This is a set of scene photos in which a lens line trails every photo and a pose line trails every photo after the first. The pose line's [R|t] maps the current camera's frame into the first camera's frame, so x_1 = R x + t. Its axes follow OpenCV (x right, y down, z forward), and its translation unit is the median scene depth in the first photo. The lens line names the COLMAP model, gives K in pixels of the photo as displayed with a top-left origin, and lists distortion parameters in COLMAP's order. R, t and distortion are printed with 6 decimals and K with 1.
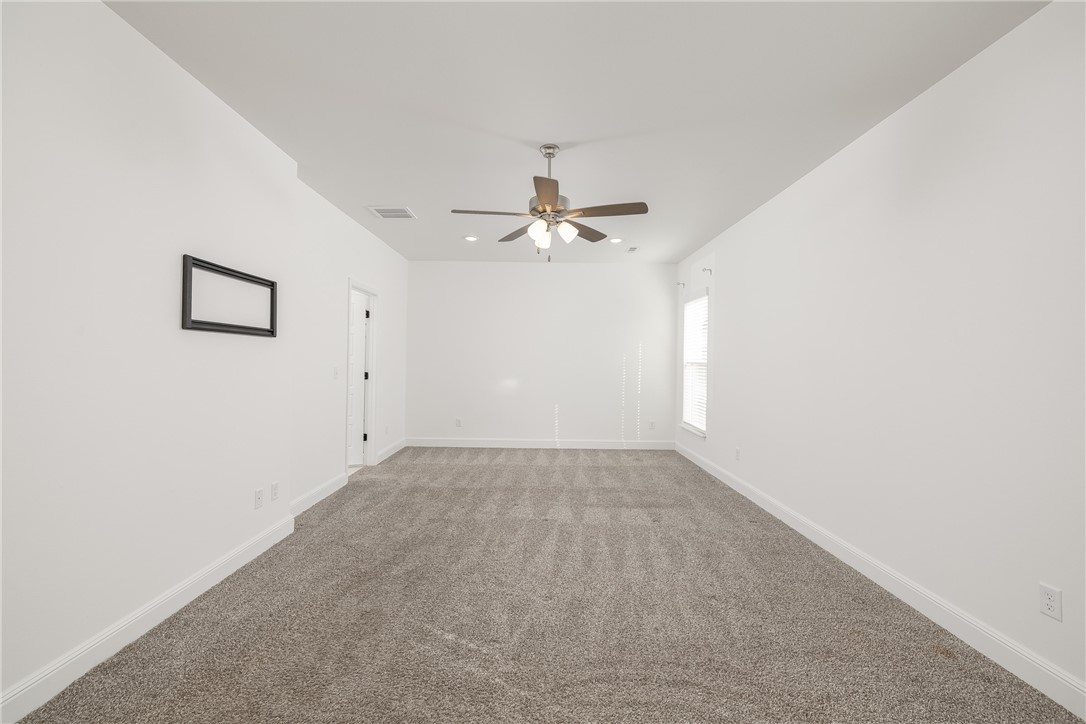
lens RADIAL K [[469.5, 0, 533.0], [0, 469.5, 354.0], [0, 0, 1]] dist [0.000131, 0.000305]
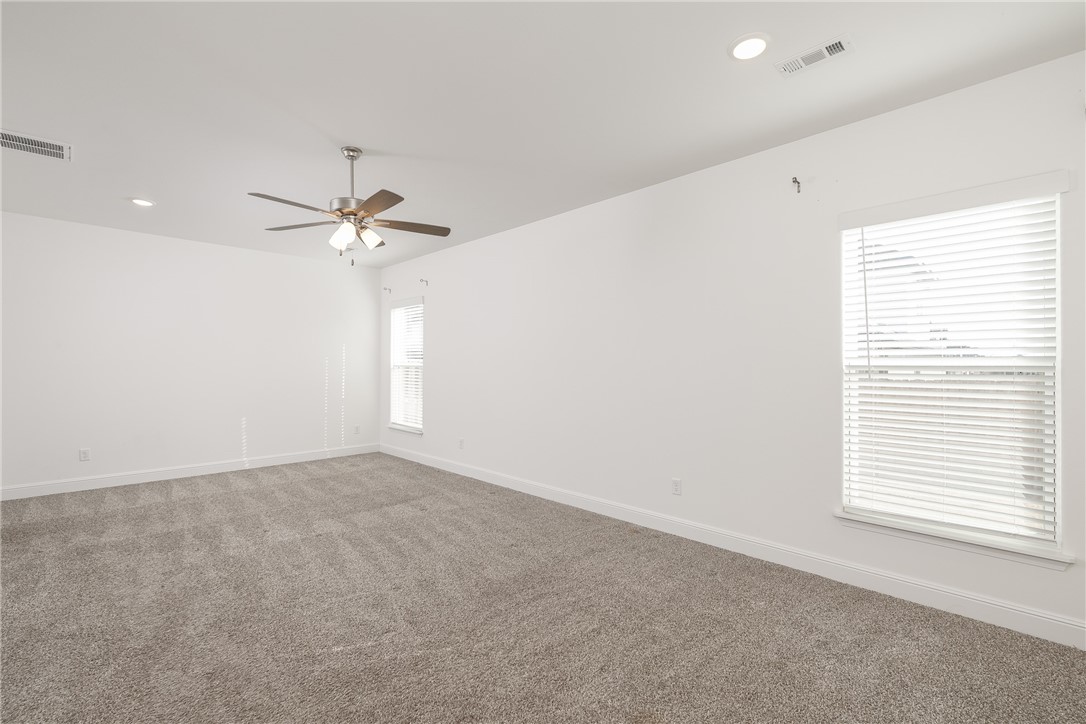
lens RADIAL K [[532.2, 0, 523.7], [0, 532.2, 356.6], [0, 0, 1]] dist [-0.001841, 0.000162]
pose [[0.688115, 0.000983, 0.725601, -0.460454], [-0.004289, 0.999987, 0.002712, -0.008837], [-0.725589, -0.004979, 0.688111, -0.028430]]
